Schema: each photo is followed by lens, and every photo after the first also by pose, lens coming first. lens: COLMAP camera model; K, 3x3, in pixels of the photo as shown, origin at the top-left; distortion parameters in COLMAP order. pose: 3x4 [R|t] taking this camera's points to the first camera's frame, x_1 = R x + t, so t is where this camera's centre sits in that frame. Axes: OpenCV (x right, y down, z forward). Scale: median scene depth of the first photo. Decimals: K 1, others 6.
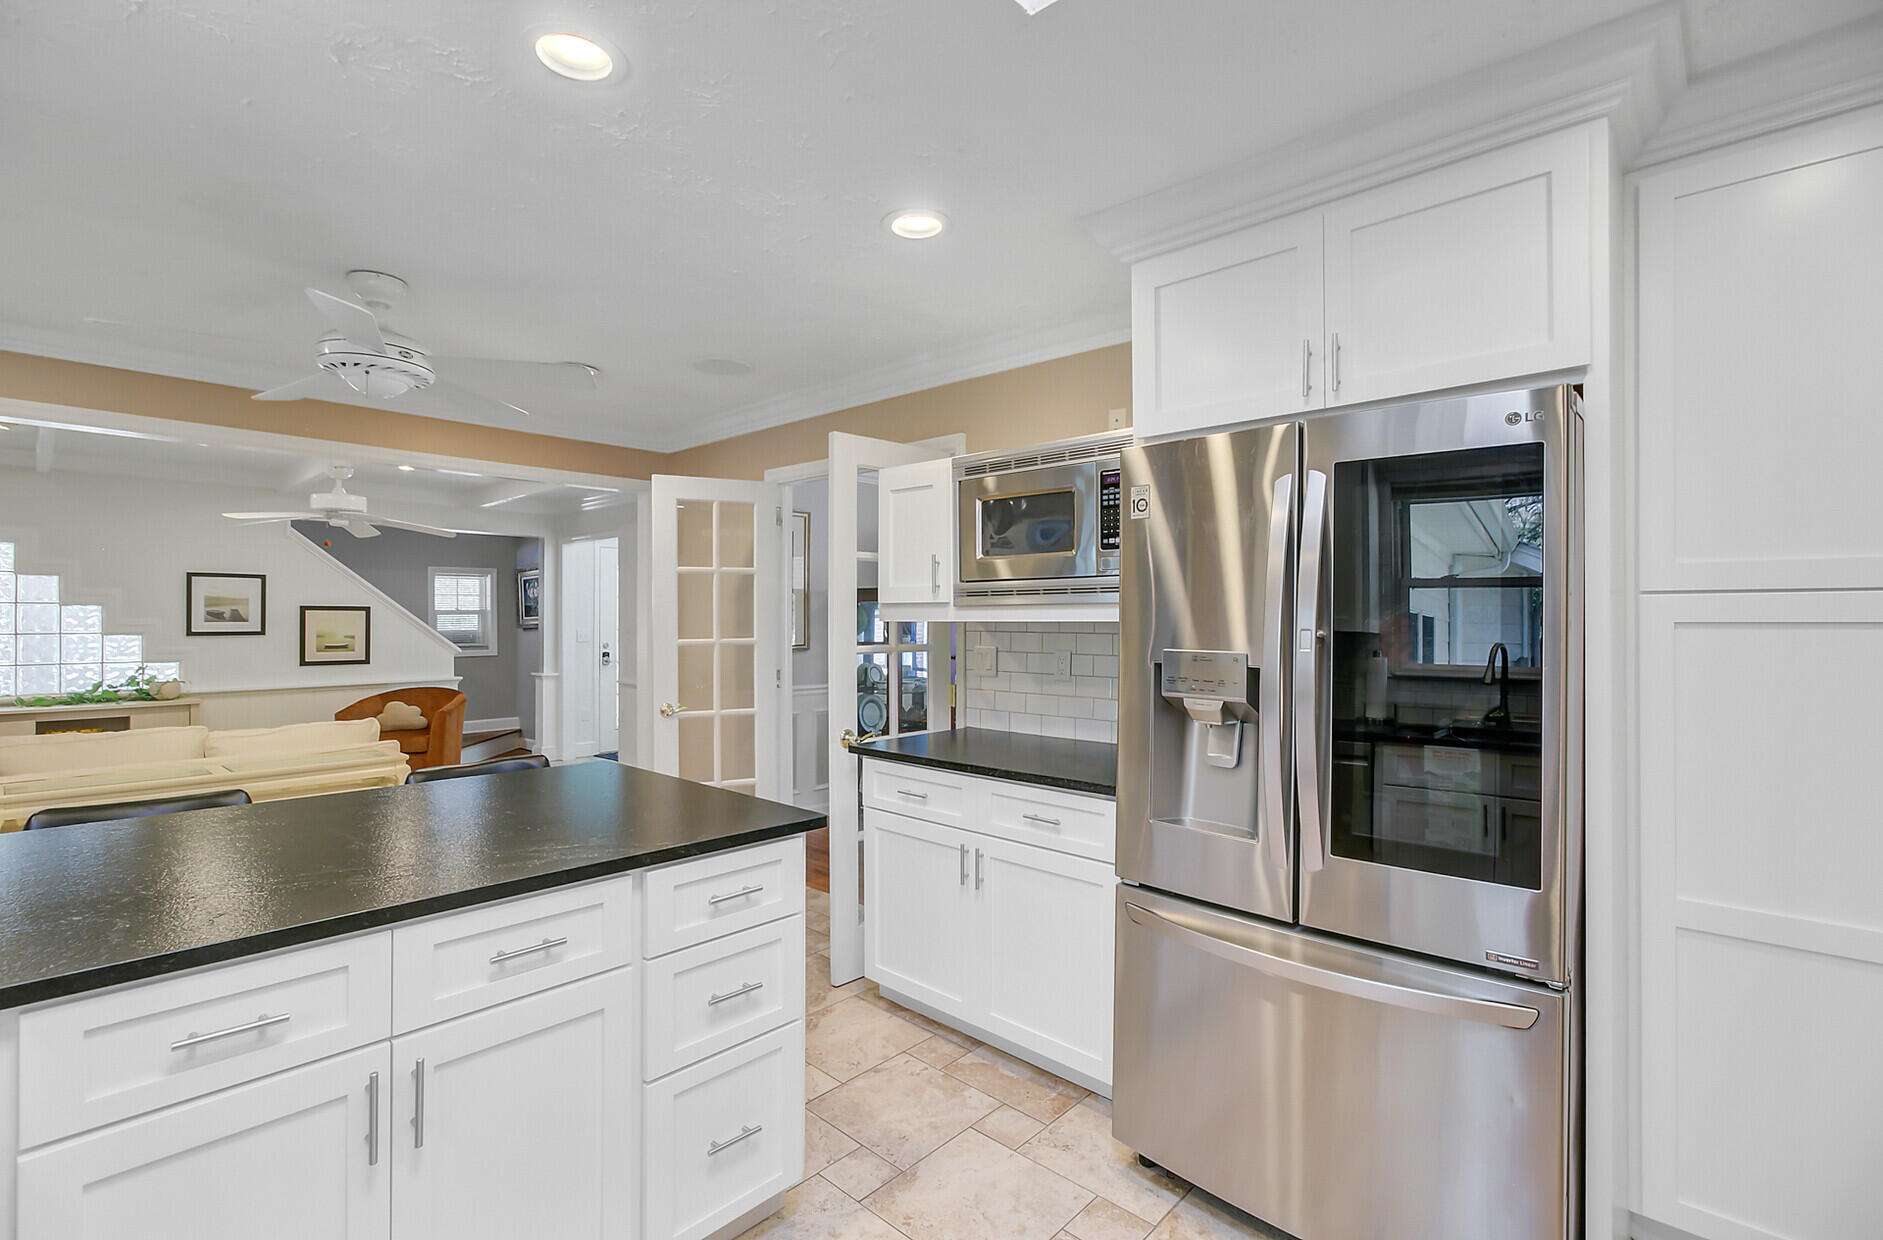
lens RADIAL K [[876.5, 0, 944.5], [0, 876.5, 620.0], [0, 0, 1]] dist [0.005361, 0.000371]
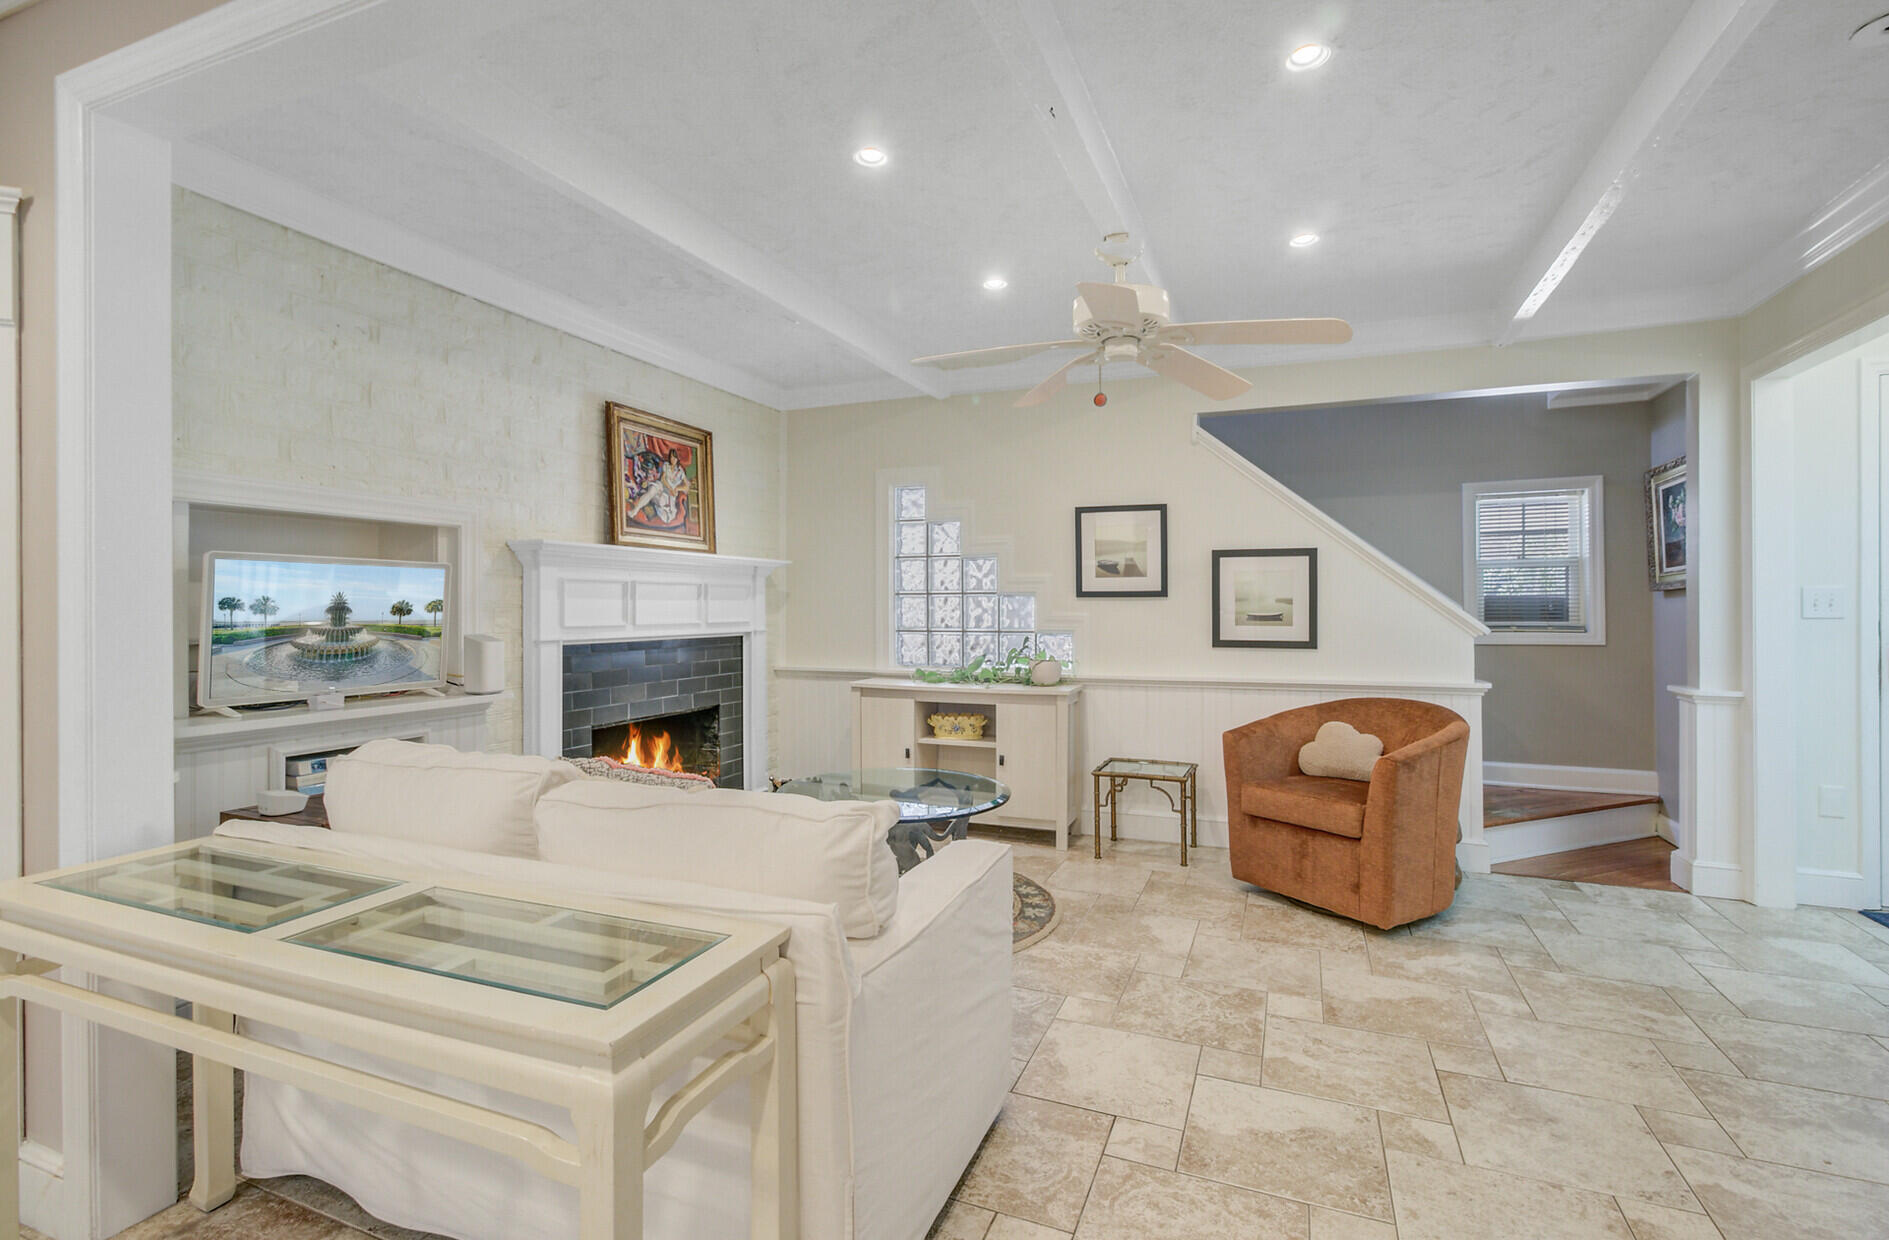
lens RADIAL K [[879.3, 0, 943.3], [0, 879.3, 604.9], [0, 0, 1]] dist [0.005361, 0.000371]
pose [[0.356428, -0.000518, -0.934323, -0.211242], [-0.000424, 1.000000, -0.000716, 0.022199], [0.934323, 0.000651, 0.356427, 0.581410]]
